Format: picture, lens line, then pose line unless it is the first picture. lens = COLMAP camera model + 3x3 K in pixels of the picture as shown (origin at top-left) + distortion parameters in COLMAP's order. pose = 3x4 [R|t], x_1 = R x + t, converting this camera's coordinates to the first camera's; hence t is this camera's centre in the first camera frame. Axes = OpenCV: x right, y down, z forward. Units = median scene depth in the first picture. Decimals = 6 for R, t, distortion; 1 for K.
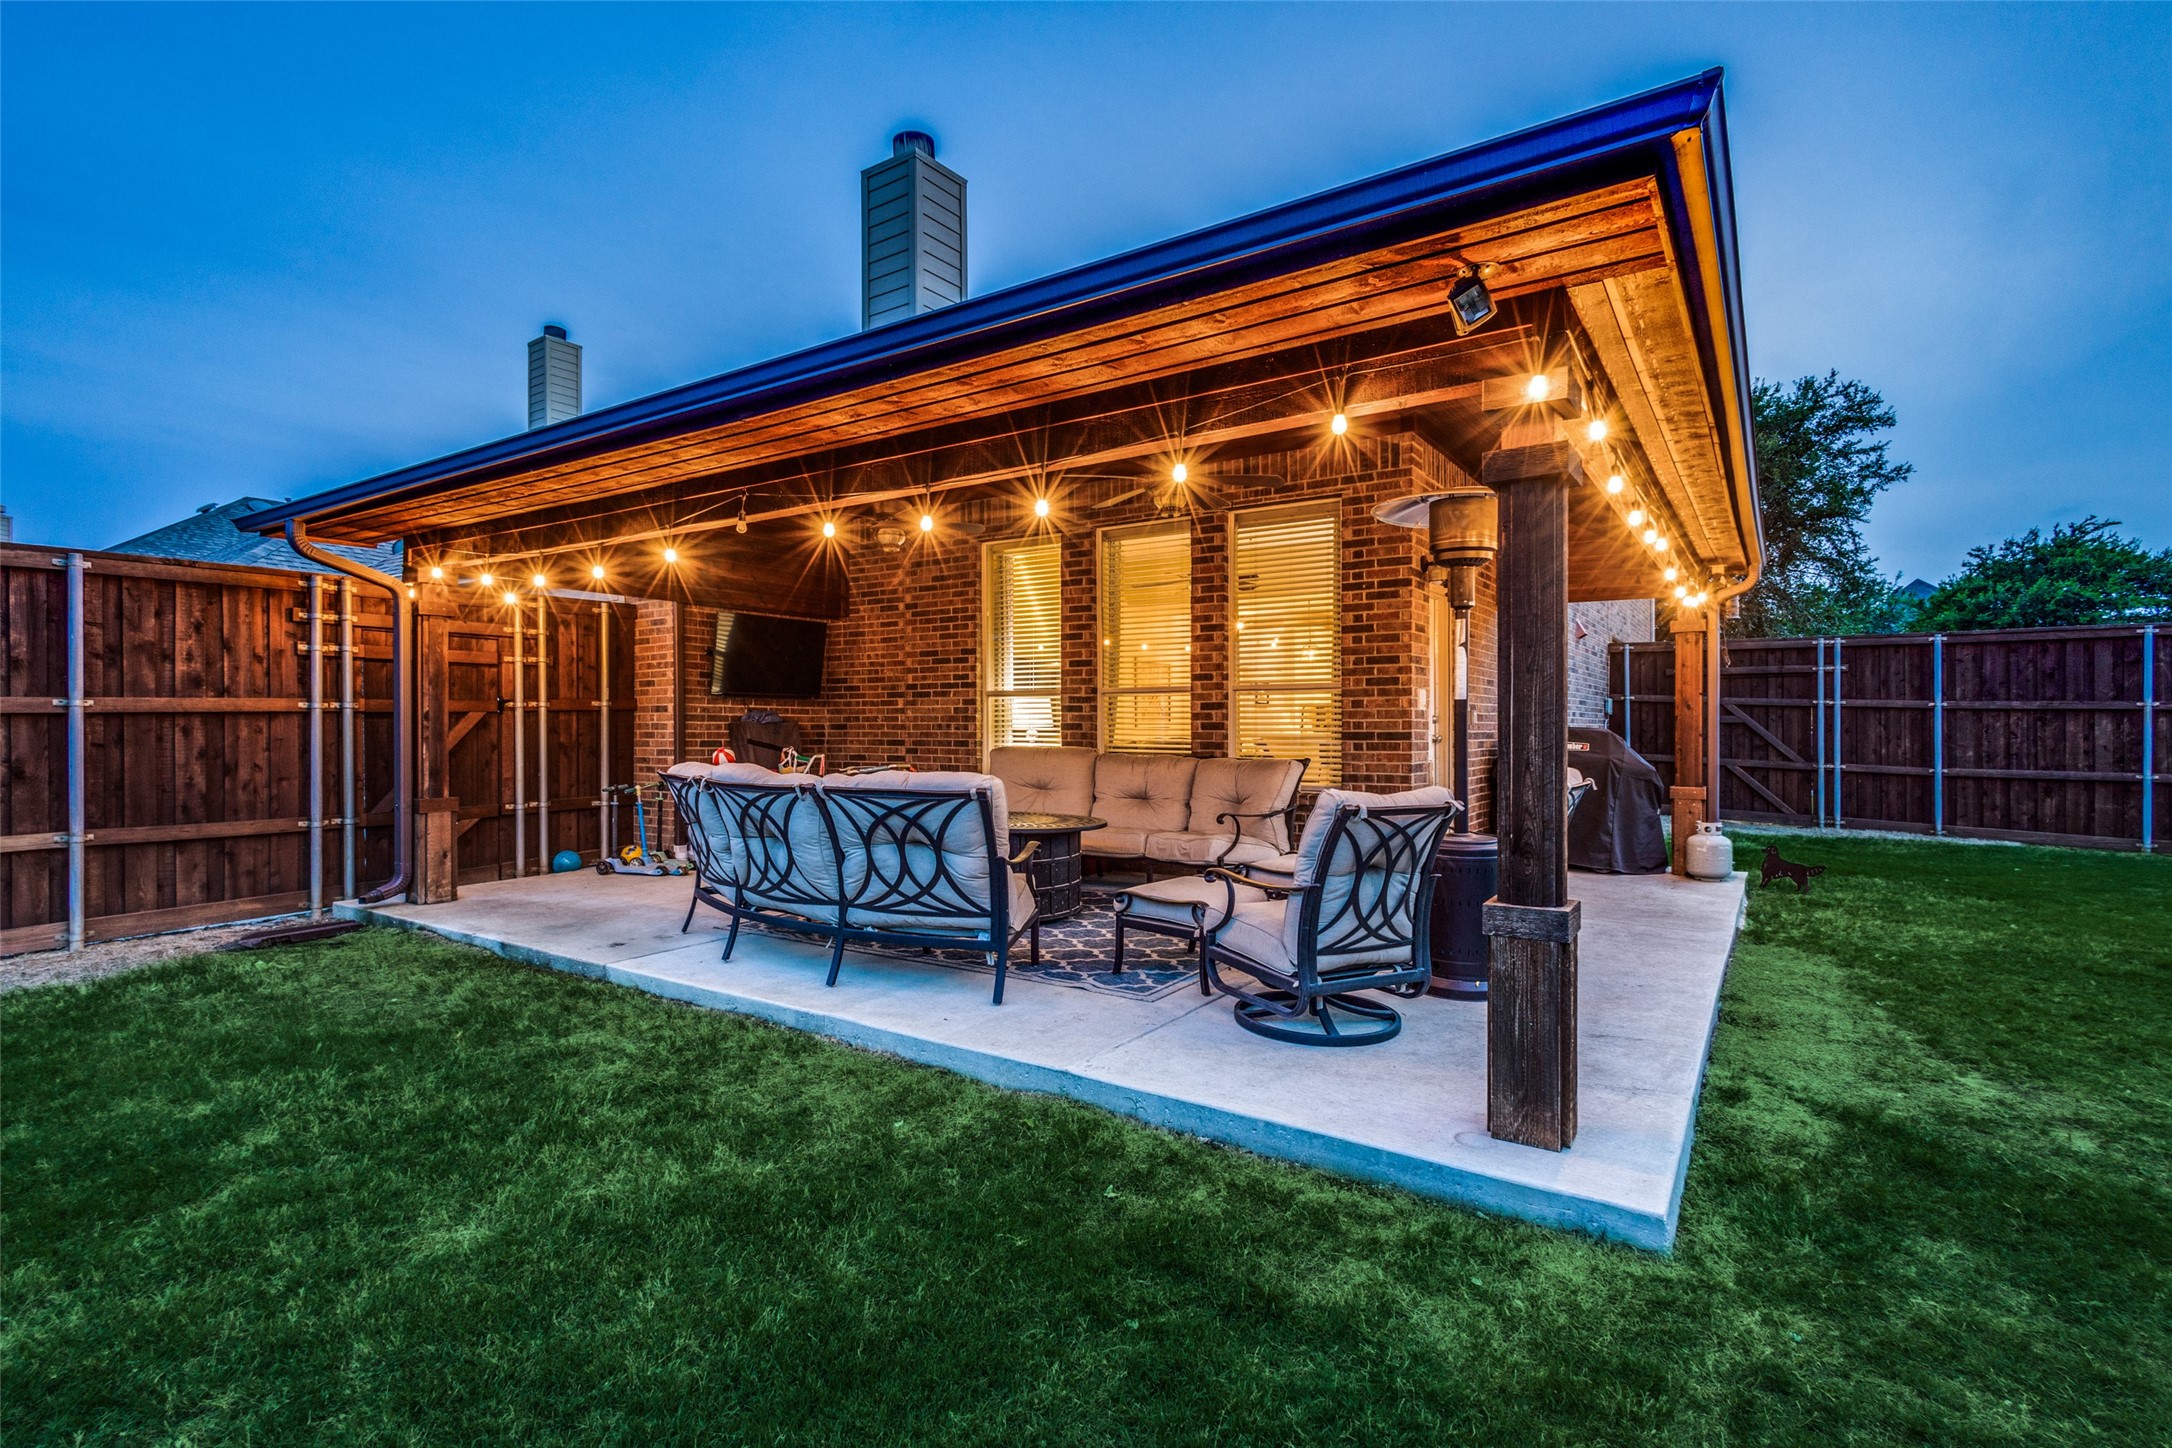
lens RADIAL K [[1003.2, 0, 1086.0], [0, 1003.2, 724.0], [0, 0, 1]] dist [0.008184, -0.000700]
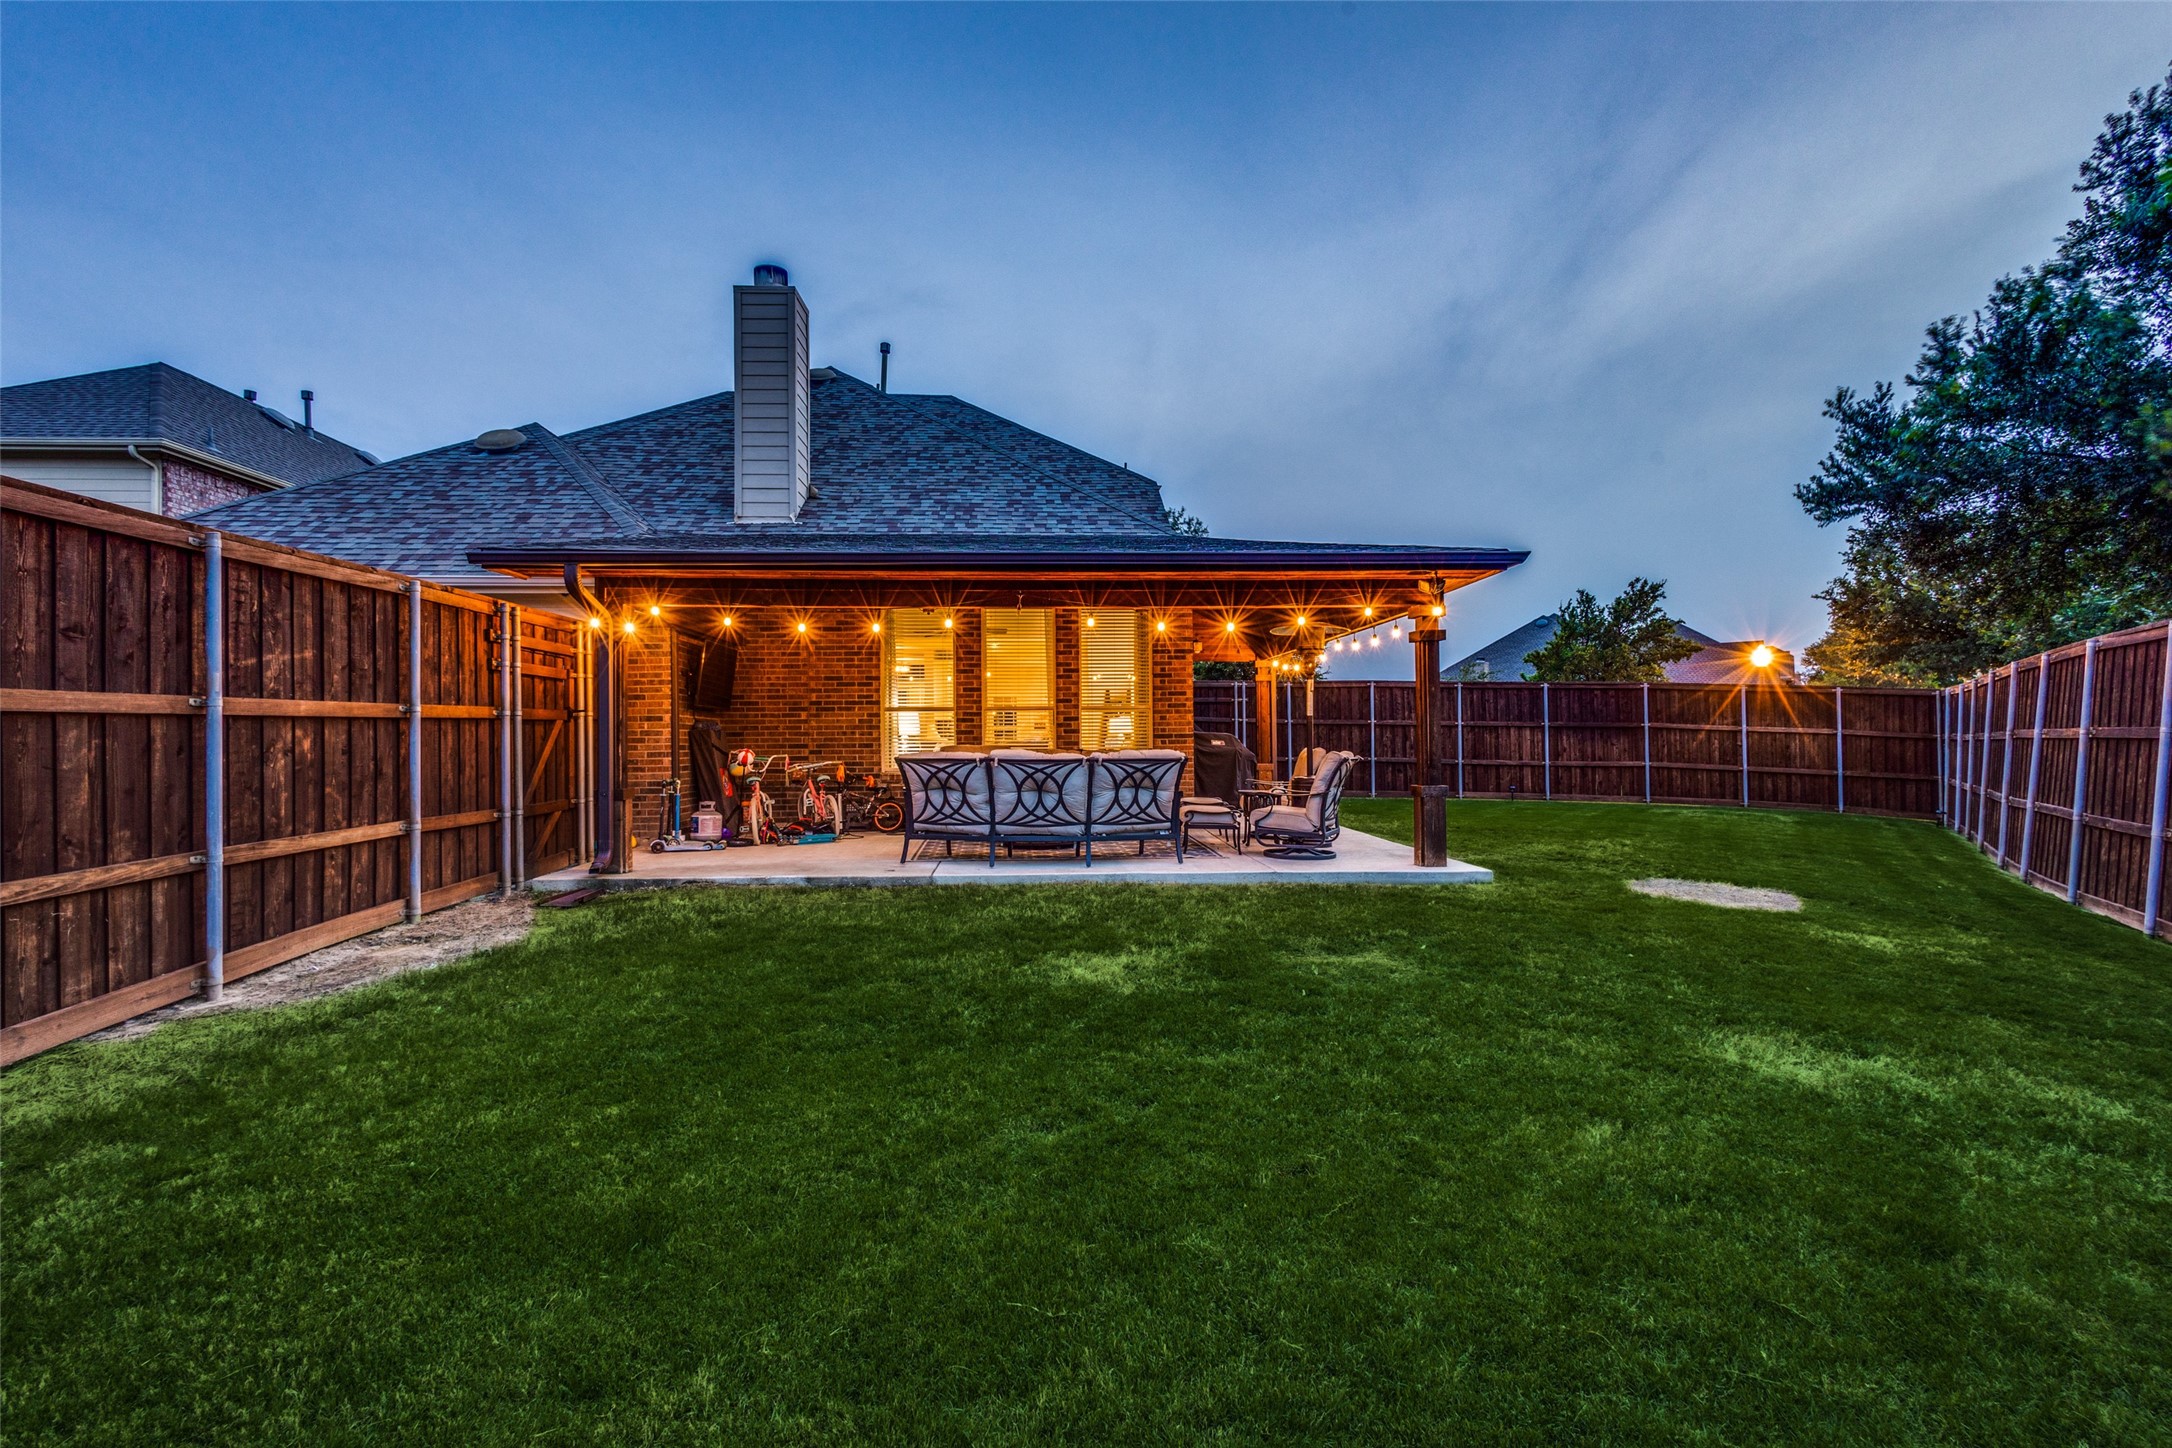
lens RADIAL K [[920.3, 0, 1086.0], [0, 920.3, 724.0], [0, 0, 1]] dist [0.000571, -0.000109]
pose [[0.813235, 0.003278, 0.581926, -0.712901], [0.006395, 0.999873, -0.014570, 0.012001], [-0.581900, 0.015571, 0.813111, -0.219747]]
